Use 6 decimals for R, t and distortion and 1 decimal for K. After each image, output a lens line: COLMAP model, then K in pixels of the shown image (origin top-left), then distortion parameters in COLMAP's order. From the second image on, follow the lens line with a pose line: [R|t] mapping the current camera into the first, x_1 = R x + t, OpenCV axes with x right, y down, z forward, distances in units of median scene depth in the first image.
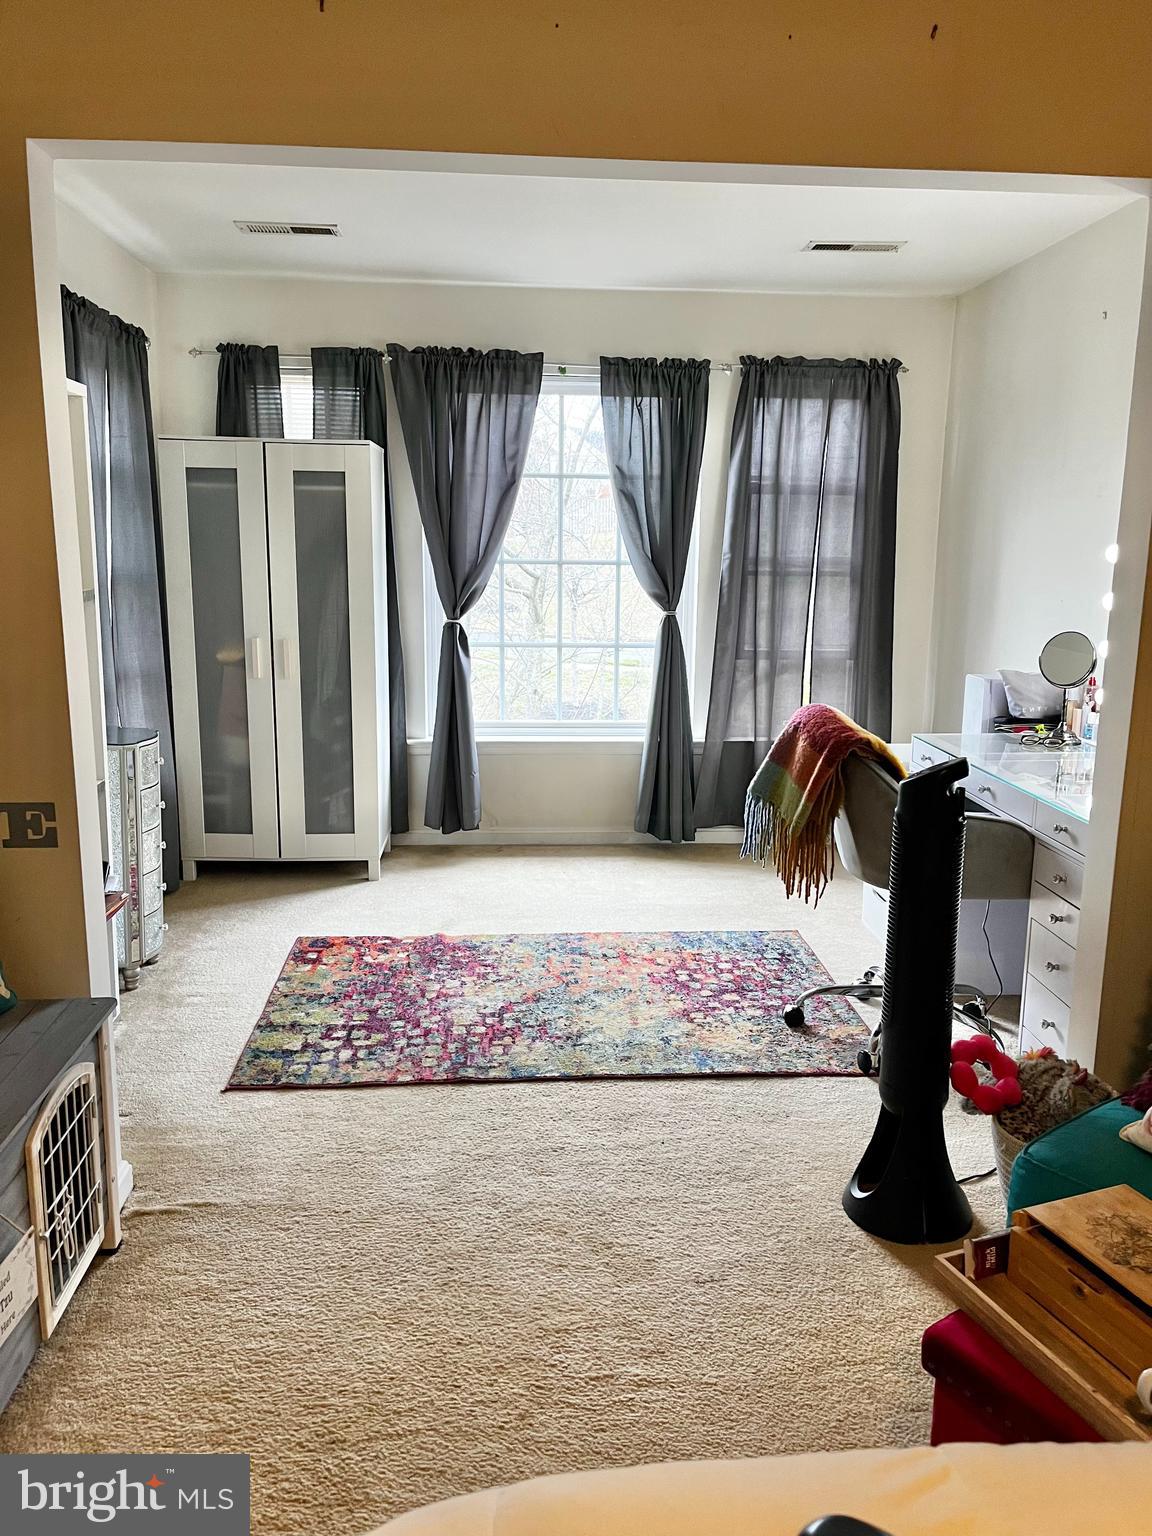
lens RADIAL K [[1147.6, 0, 581.3], [0, 1147.6, 773.0], [0, 0, 1]] dist [0.057033, -0.003637]
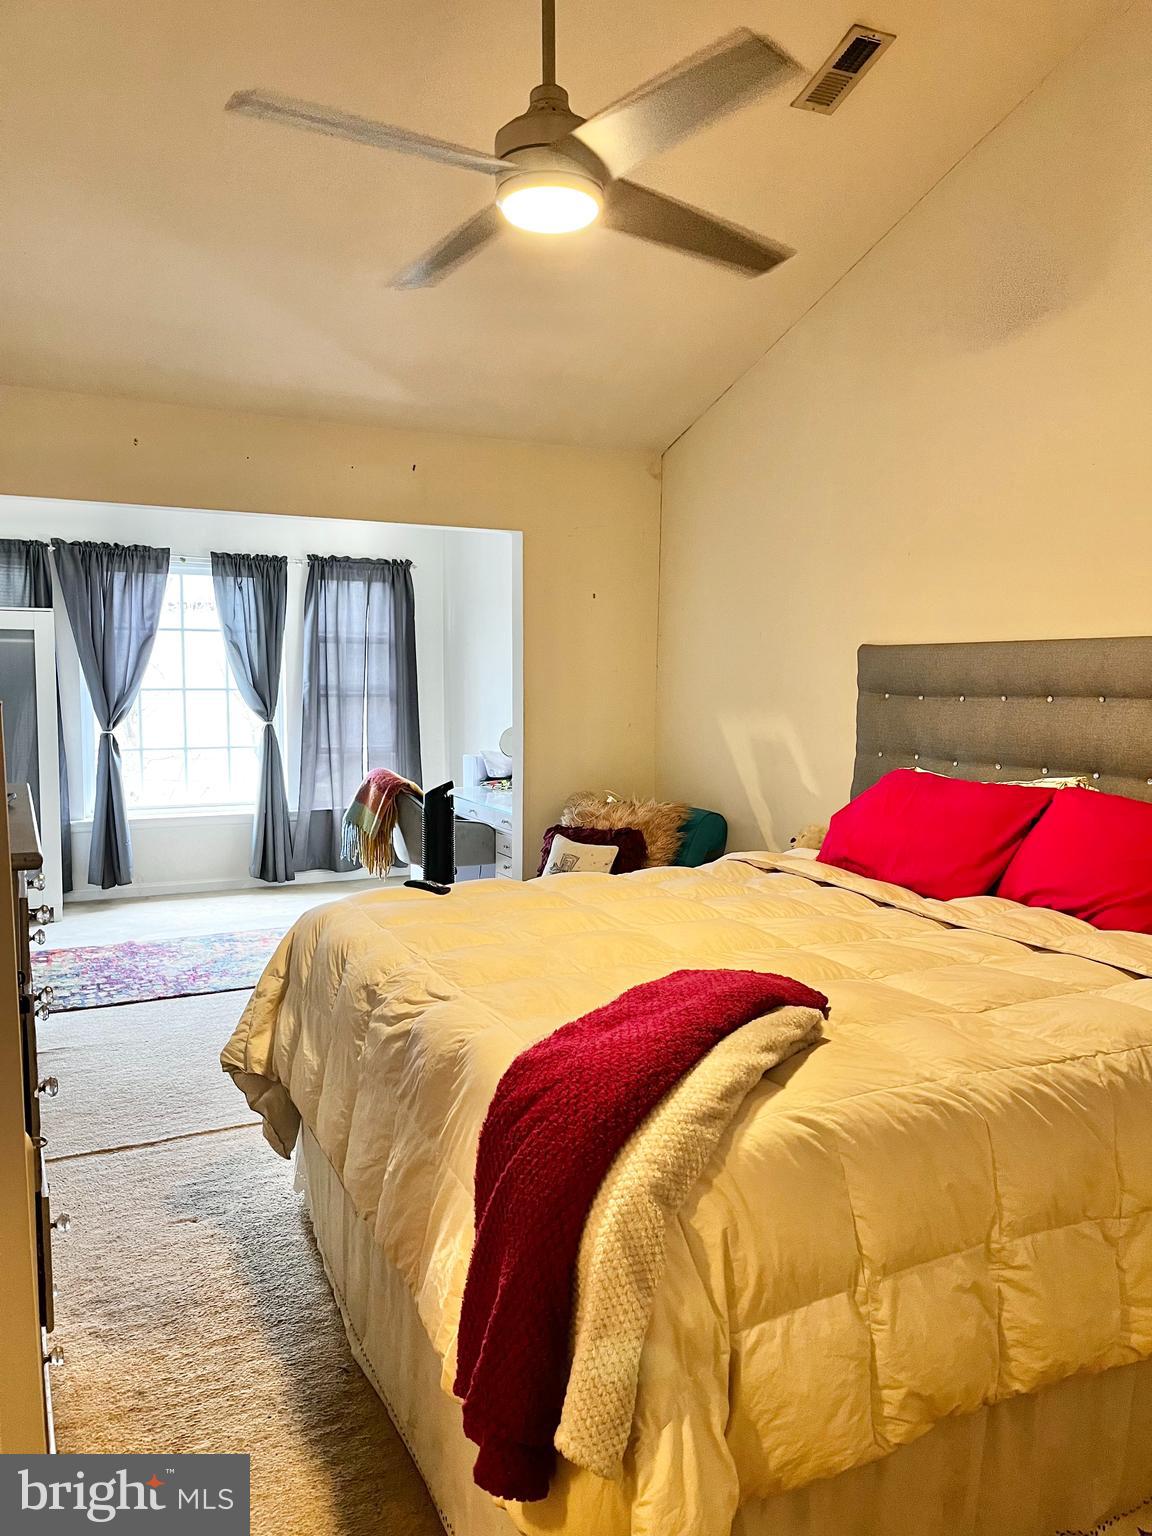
lens RADIAL K [[1147.6, 0, 581.3], [0, 1147.6, 773.0], [0, 0, 1]] dist [0.057033, -0.003637]
pose [[0.922097, -0.040213, 0.384863, -0.124380], [0.078625, 0.993309, -0.084591, 0.078986], [-0.378886, 0.108261, 0.919089, -0.489871]]
